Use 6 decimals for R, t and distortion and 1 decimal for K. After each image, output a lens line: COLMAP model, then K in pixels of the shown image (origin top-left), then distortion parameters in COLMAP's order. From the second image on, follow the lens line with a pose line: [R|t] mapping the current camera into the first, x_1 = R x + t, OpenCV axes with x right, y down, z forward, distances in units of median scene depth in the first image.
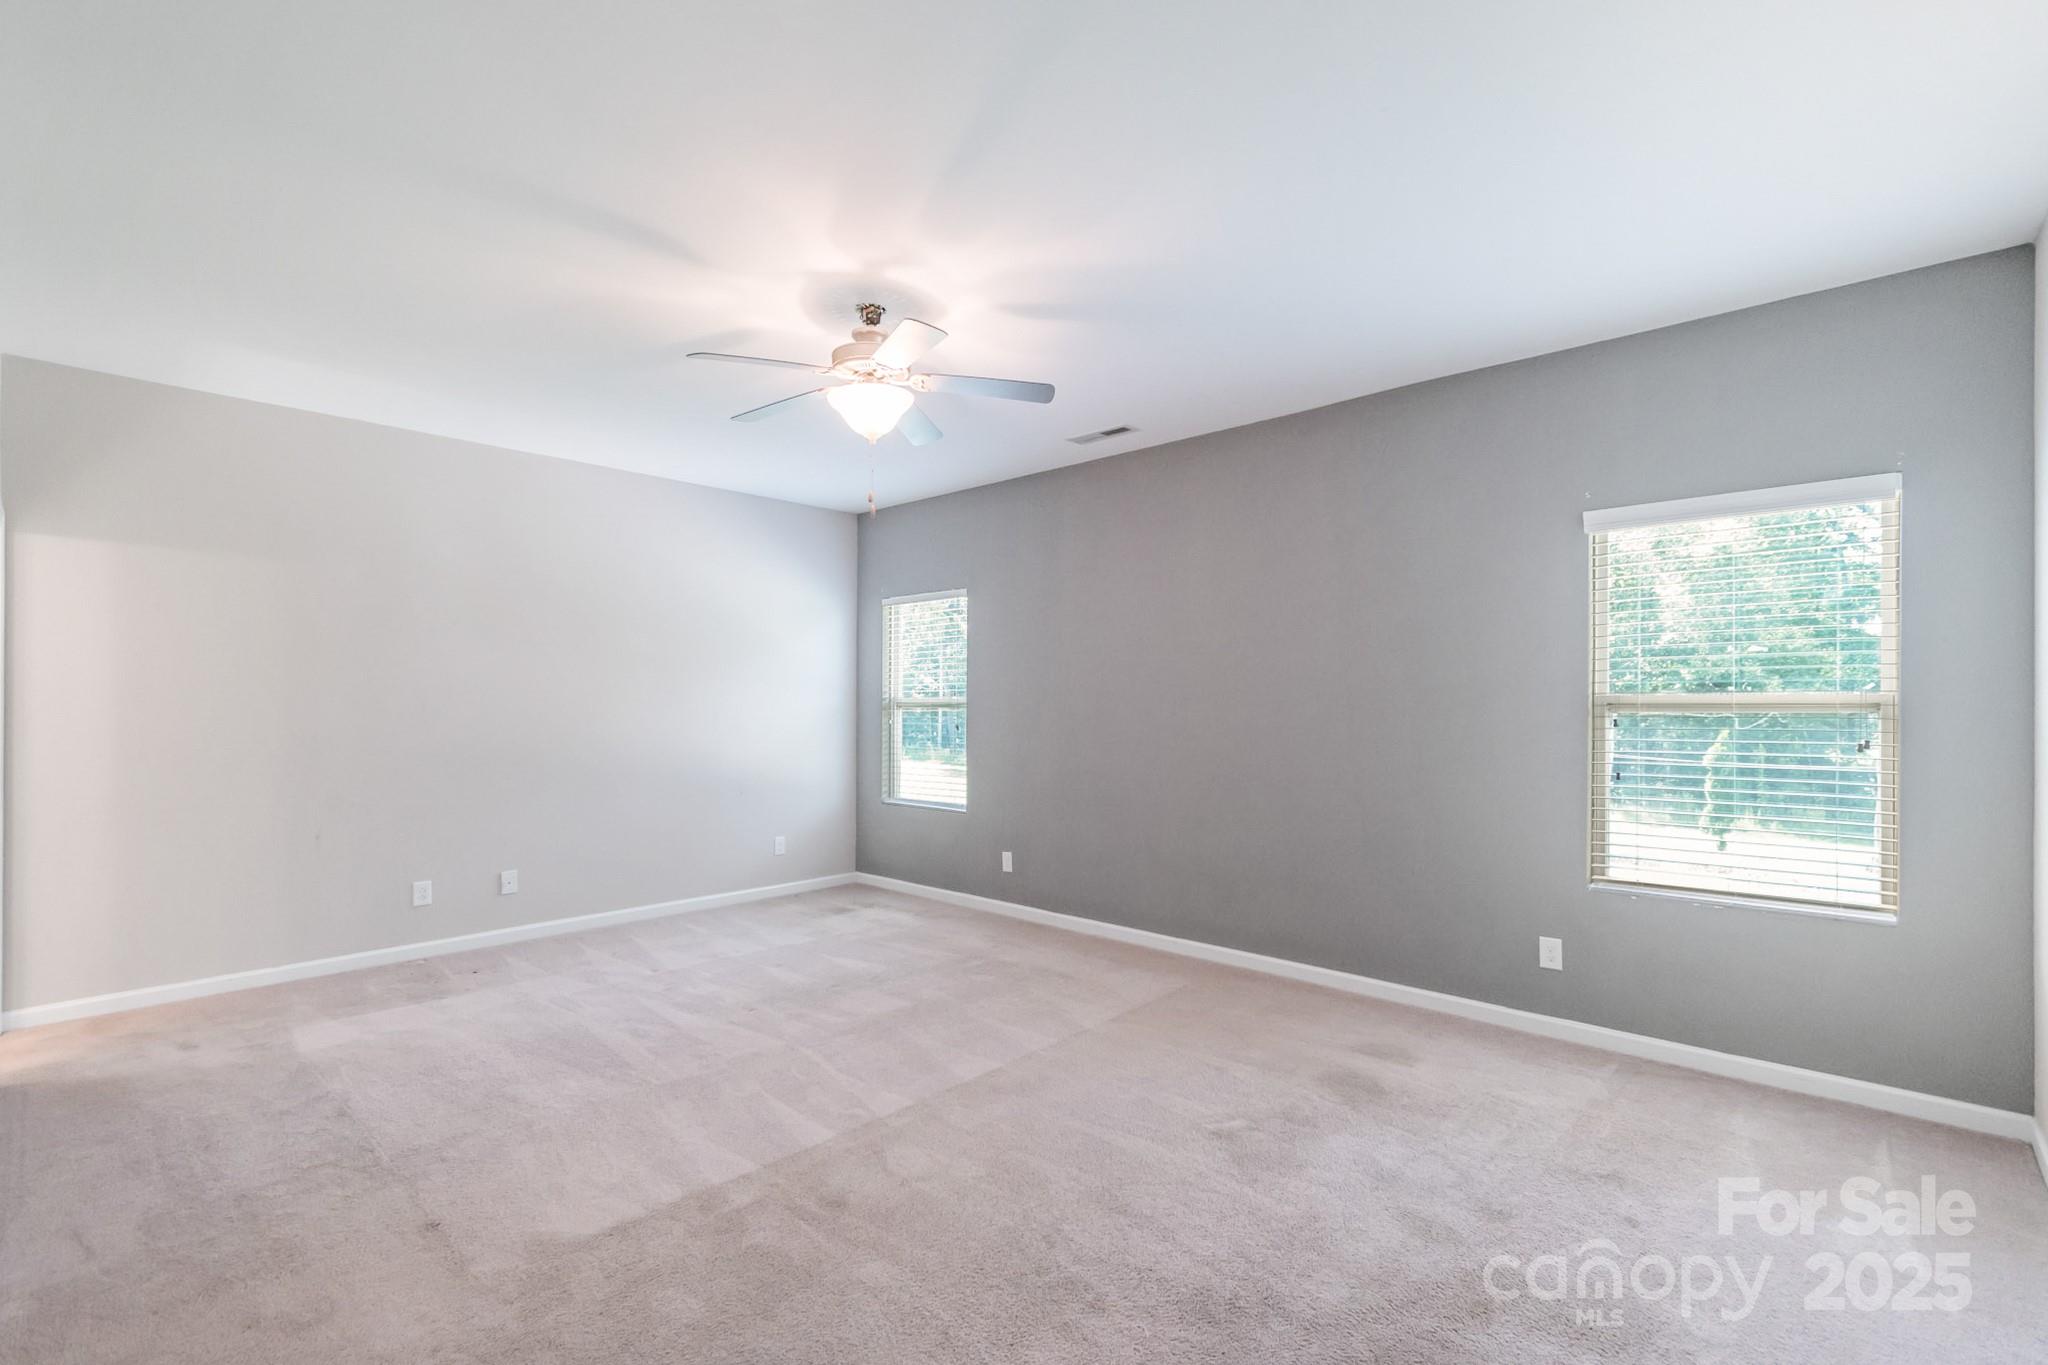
lens RADIAL K [[925.4, 0, 1026.0], [0, 925.4, 695.1], [0, 0, 1]] dist [0.001111, 0.000045]
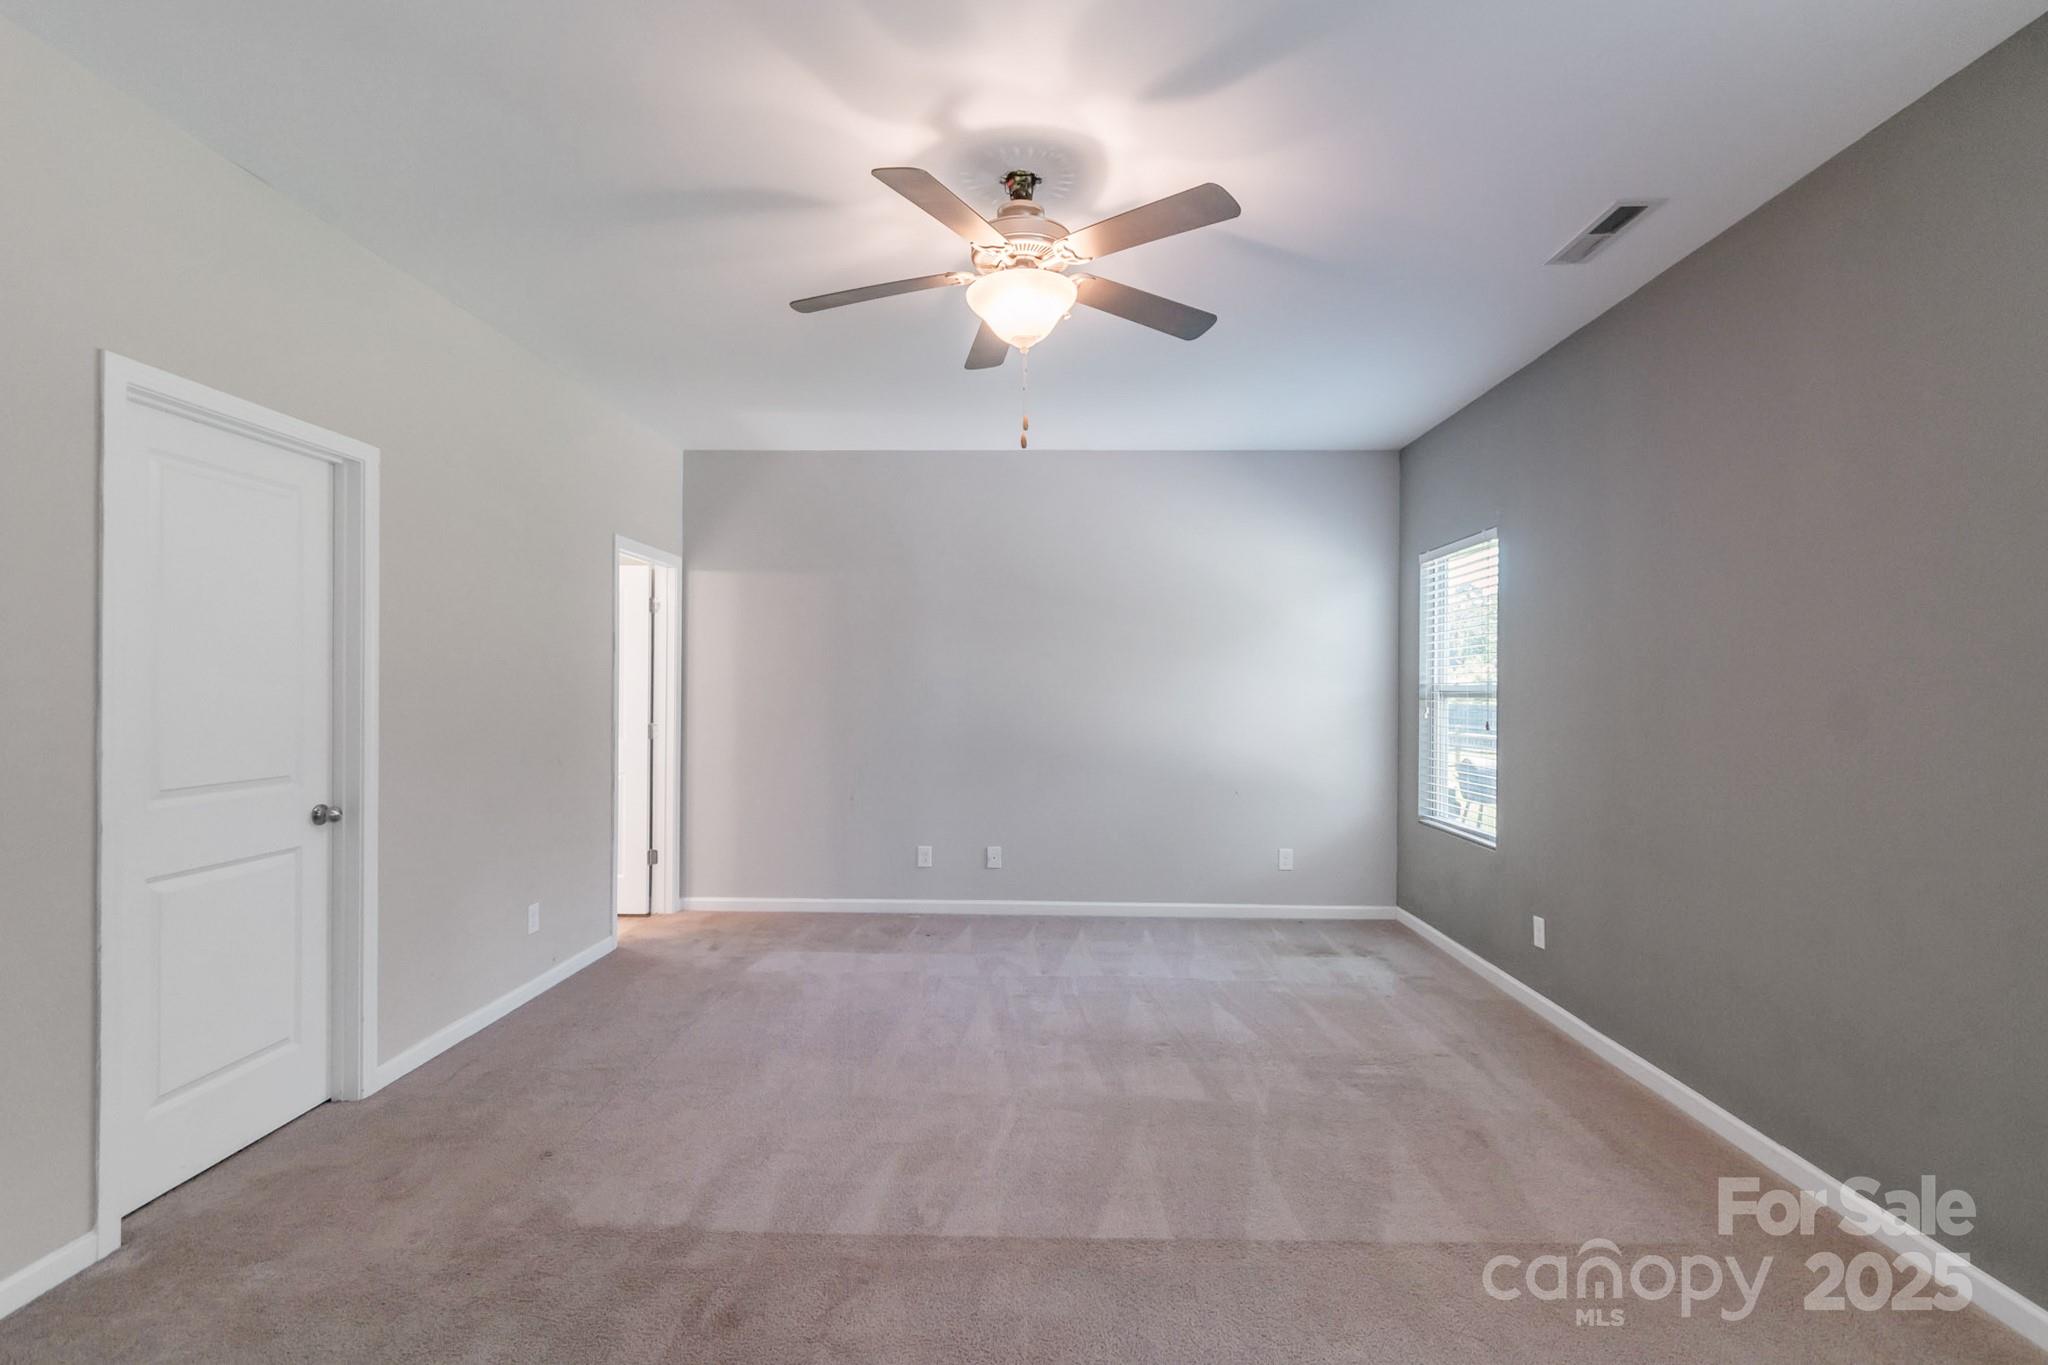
lens RADIAL K [[932.6, 0, 1078.5], [0, 932.6, 676.6], [0, 0, 1]] dist [0.003476, 0.000014]
pose [[0.654738, -0.006692, -0.755826, 0.356151], [0.001437, 0.999970, -0.007609, 0.003021], [0.755855, 0.003896, 0.654728, 0.416911]]
